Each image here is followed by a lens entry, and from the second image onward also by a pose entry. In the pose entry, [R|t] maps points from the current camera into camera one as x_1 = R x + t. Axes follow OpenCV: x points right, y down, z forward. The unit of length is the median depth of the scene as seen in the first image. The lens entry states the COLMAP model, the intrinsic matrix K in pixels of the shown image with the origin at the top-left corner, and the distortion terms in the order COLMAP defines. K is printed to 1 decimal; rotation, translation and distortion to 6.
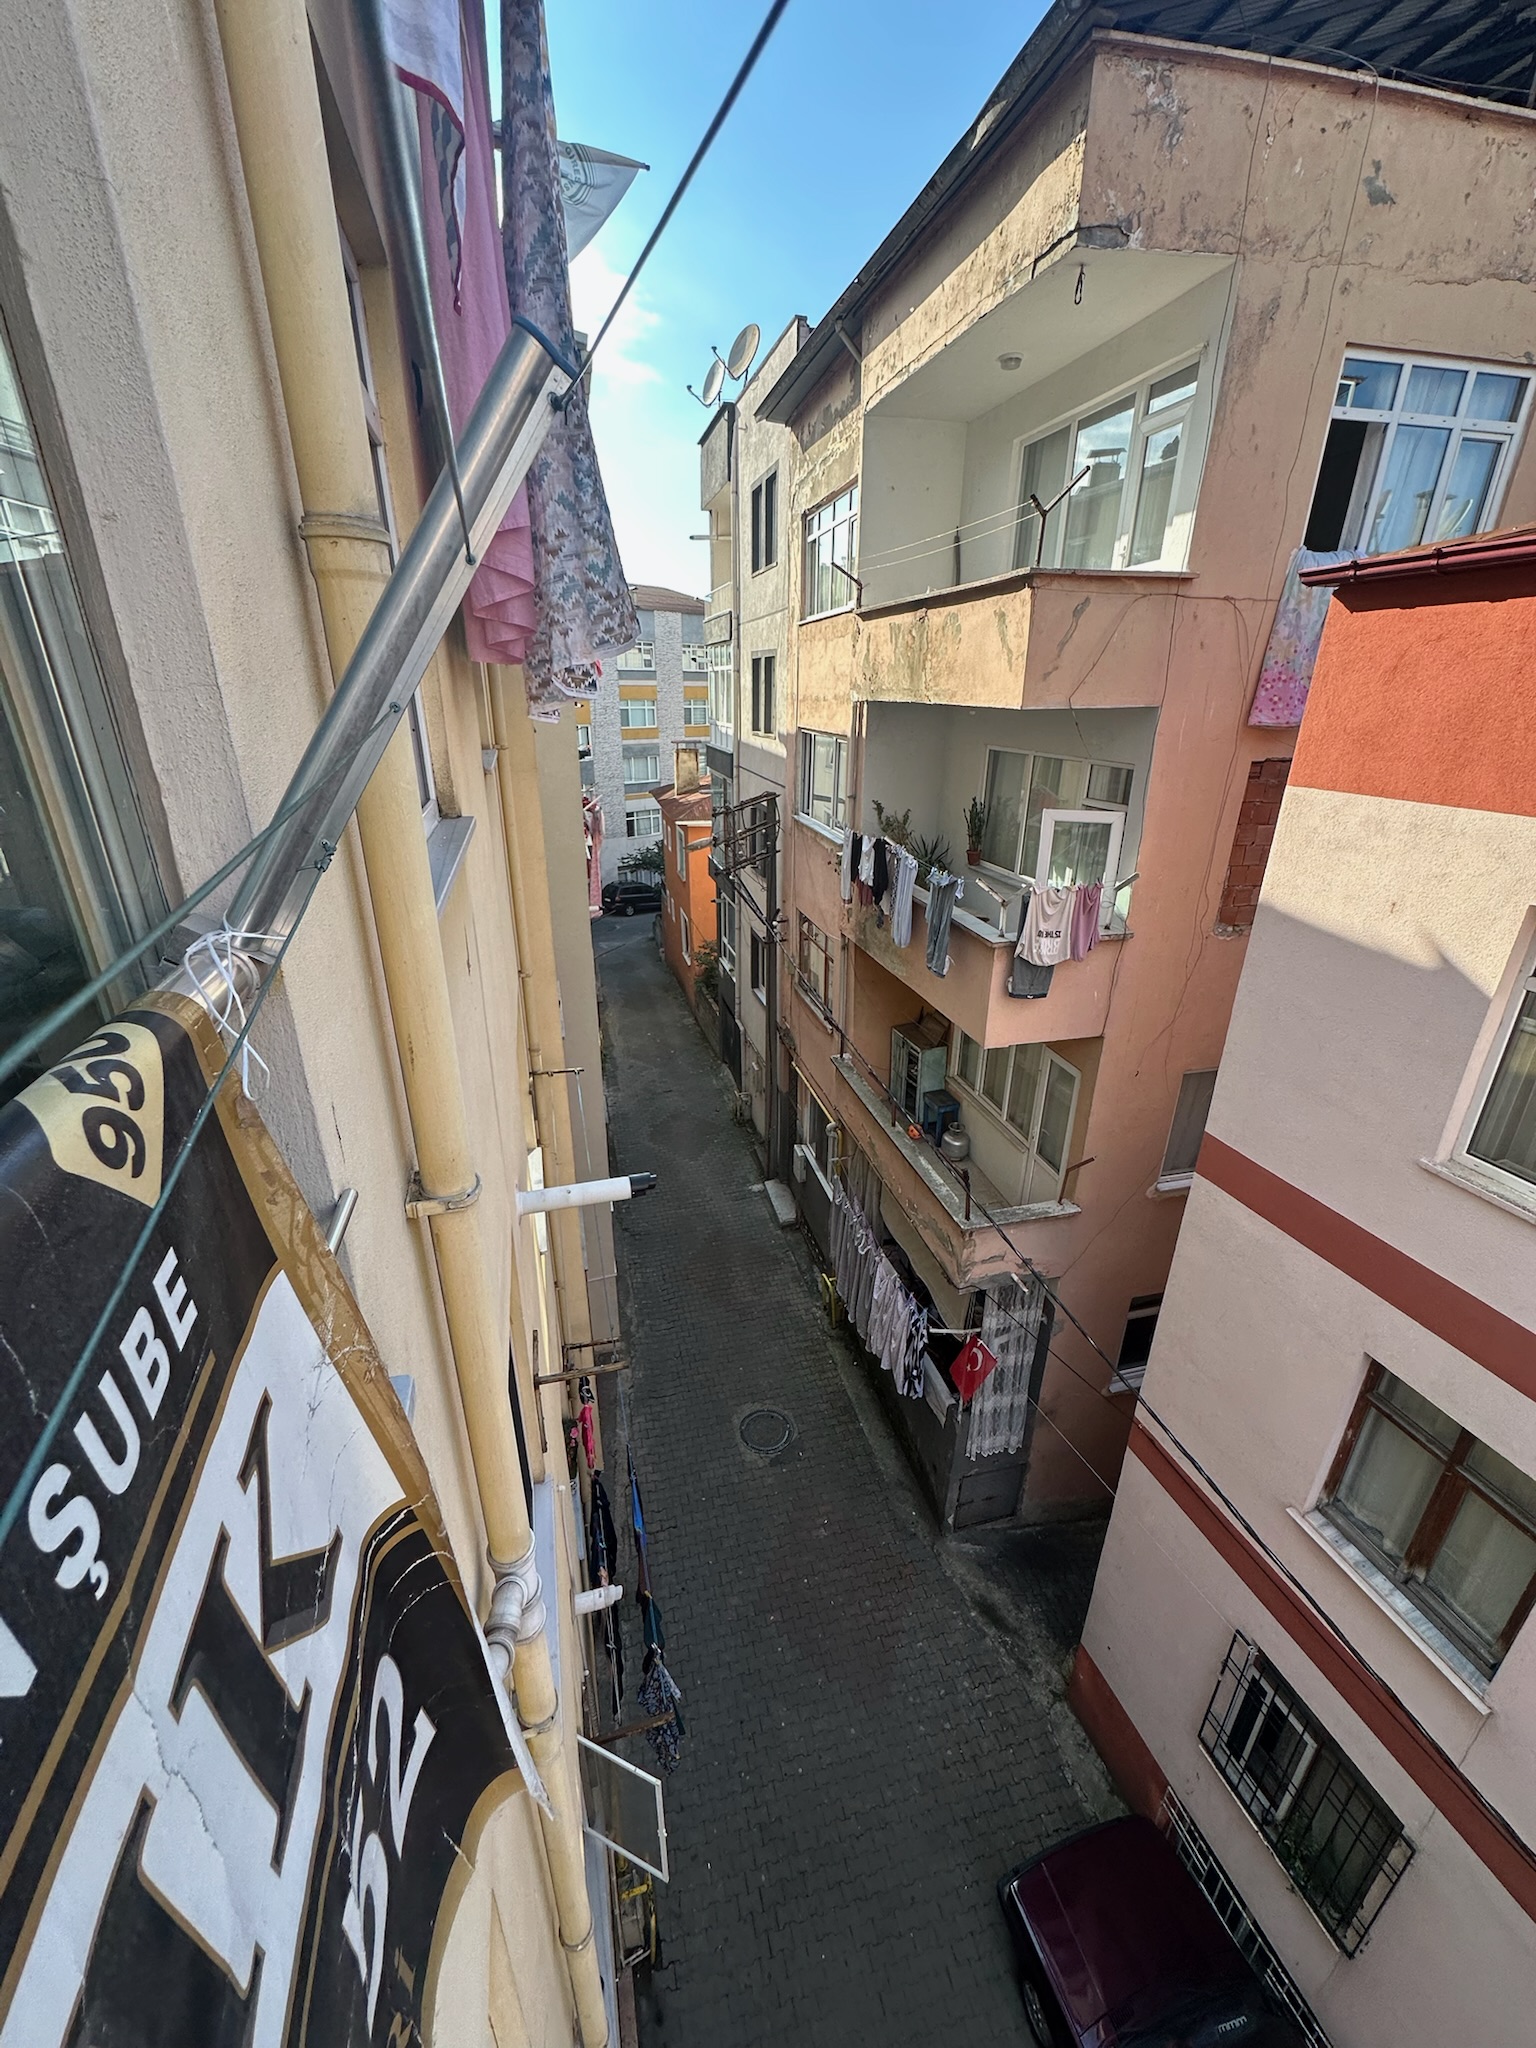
lens RADIAL K [[819.4, 0, 764.9], [0, 819.4, 1025.3], [0, 0, 1]] dist [-0.004595, 0.001631]
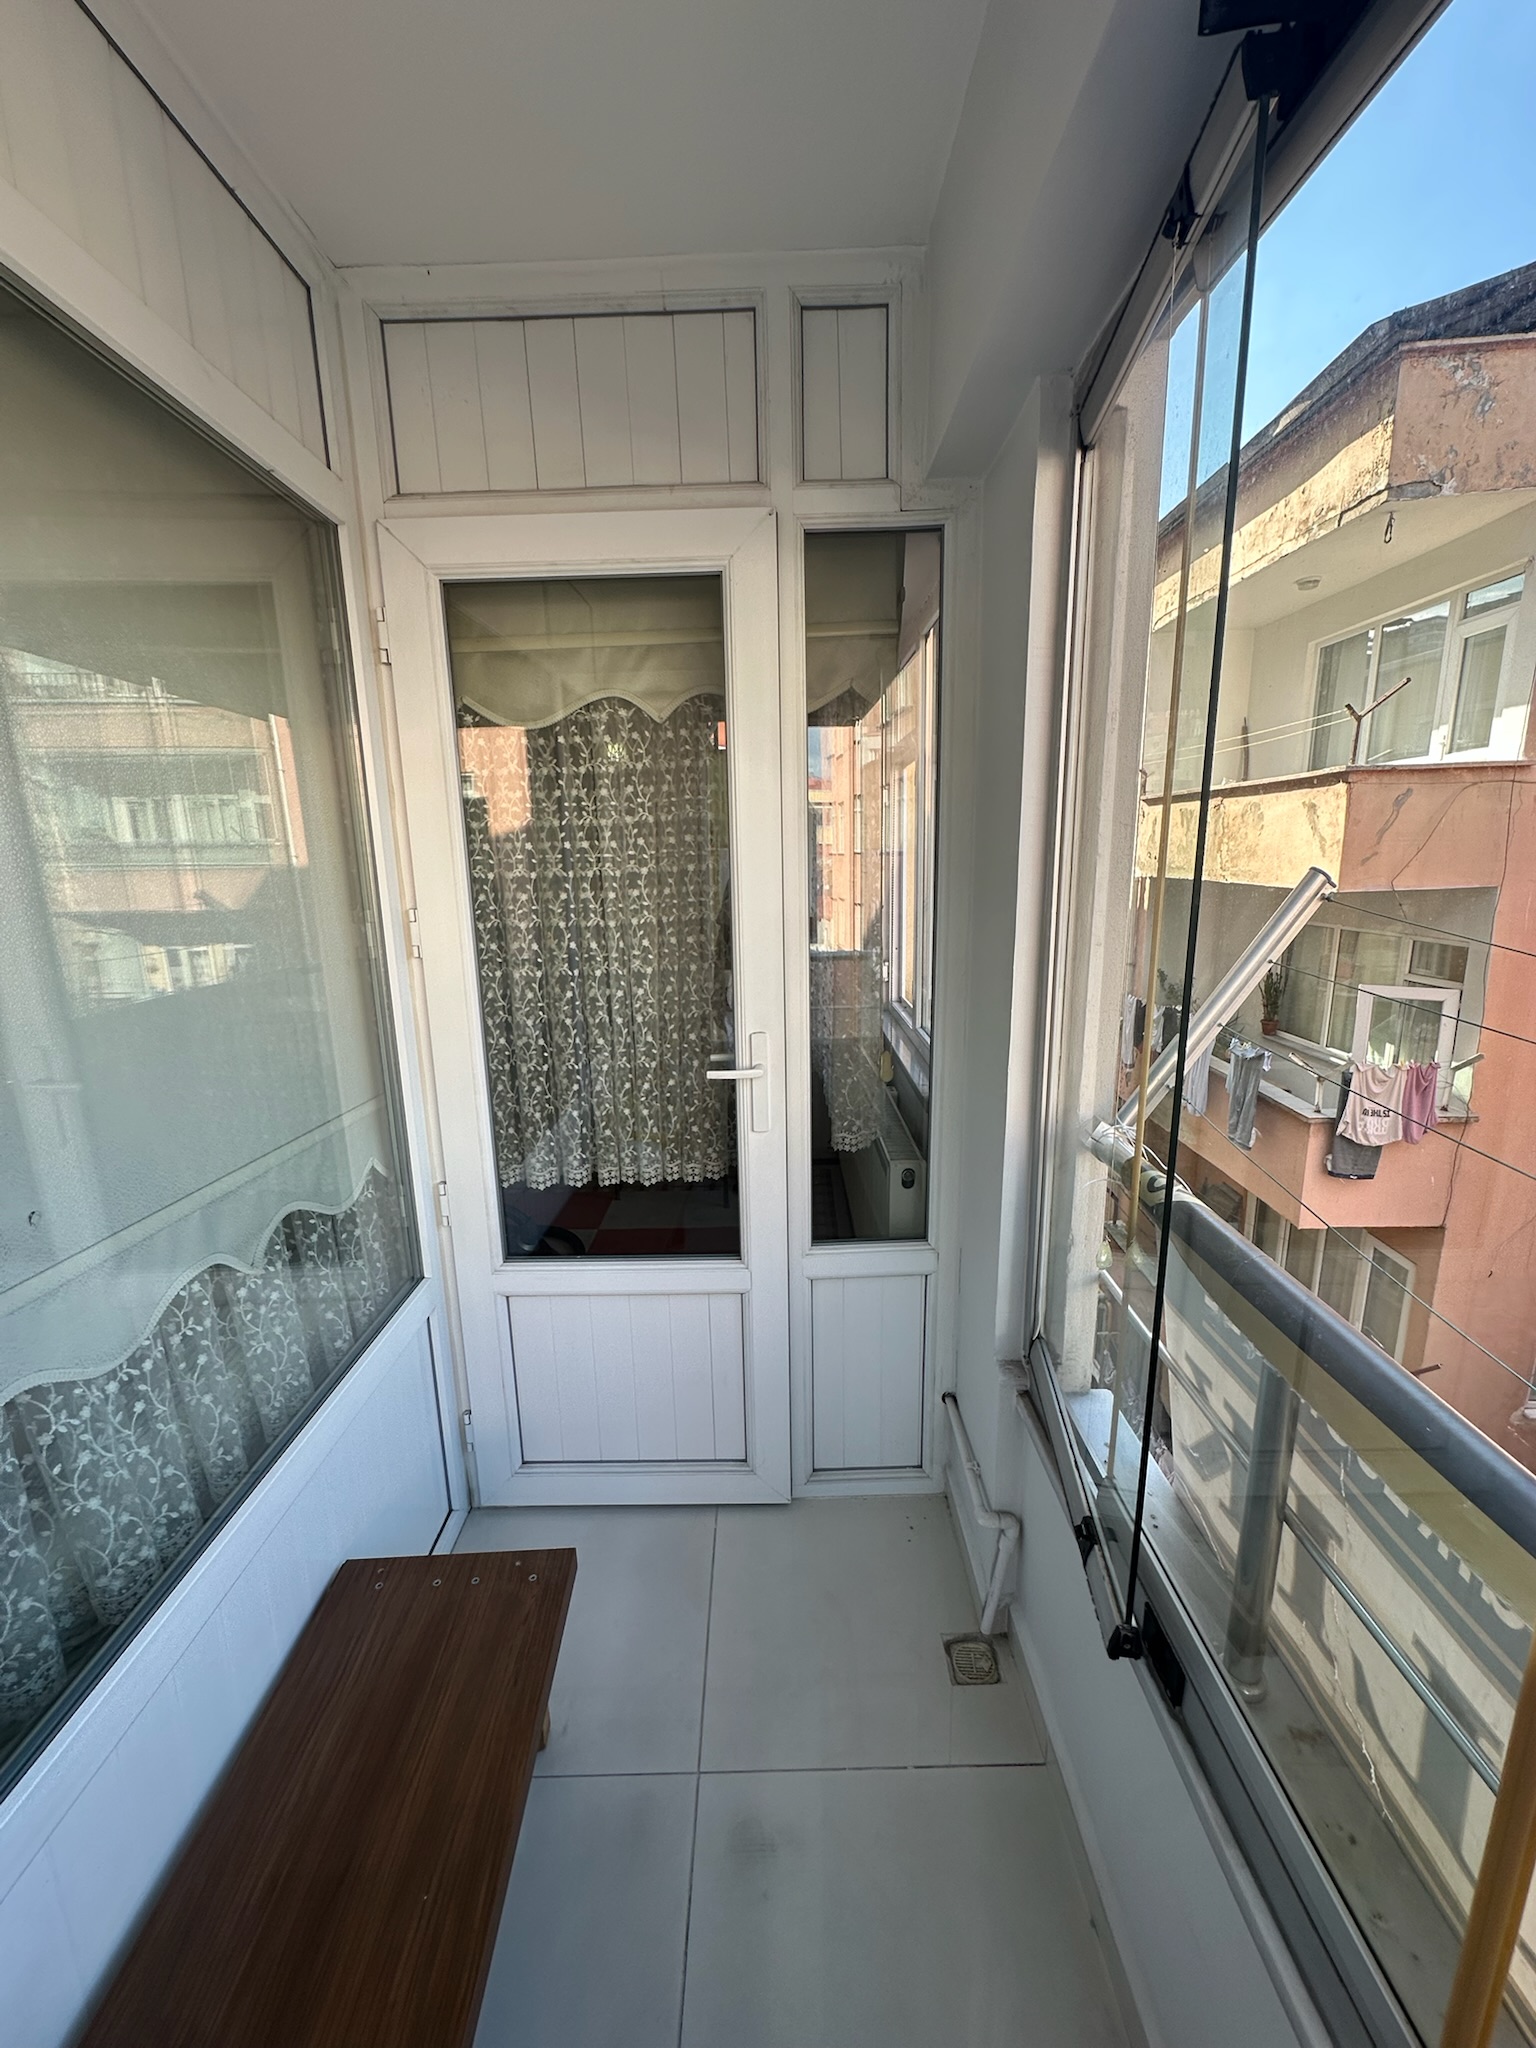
lens RADIAL K [[819.4, 0, 761.2], [0, 819.4, 1023.4], [0, 0, 1]] dist [-0.004595, 0.001631]
pose [[0.962891, 0.031436, -0.268054, -0.093254], [-0.078936, 0.982567, -0.168318, 0.003967], [0.258090, 0.183230, 0.948587, -0.116375]]
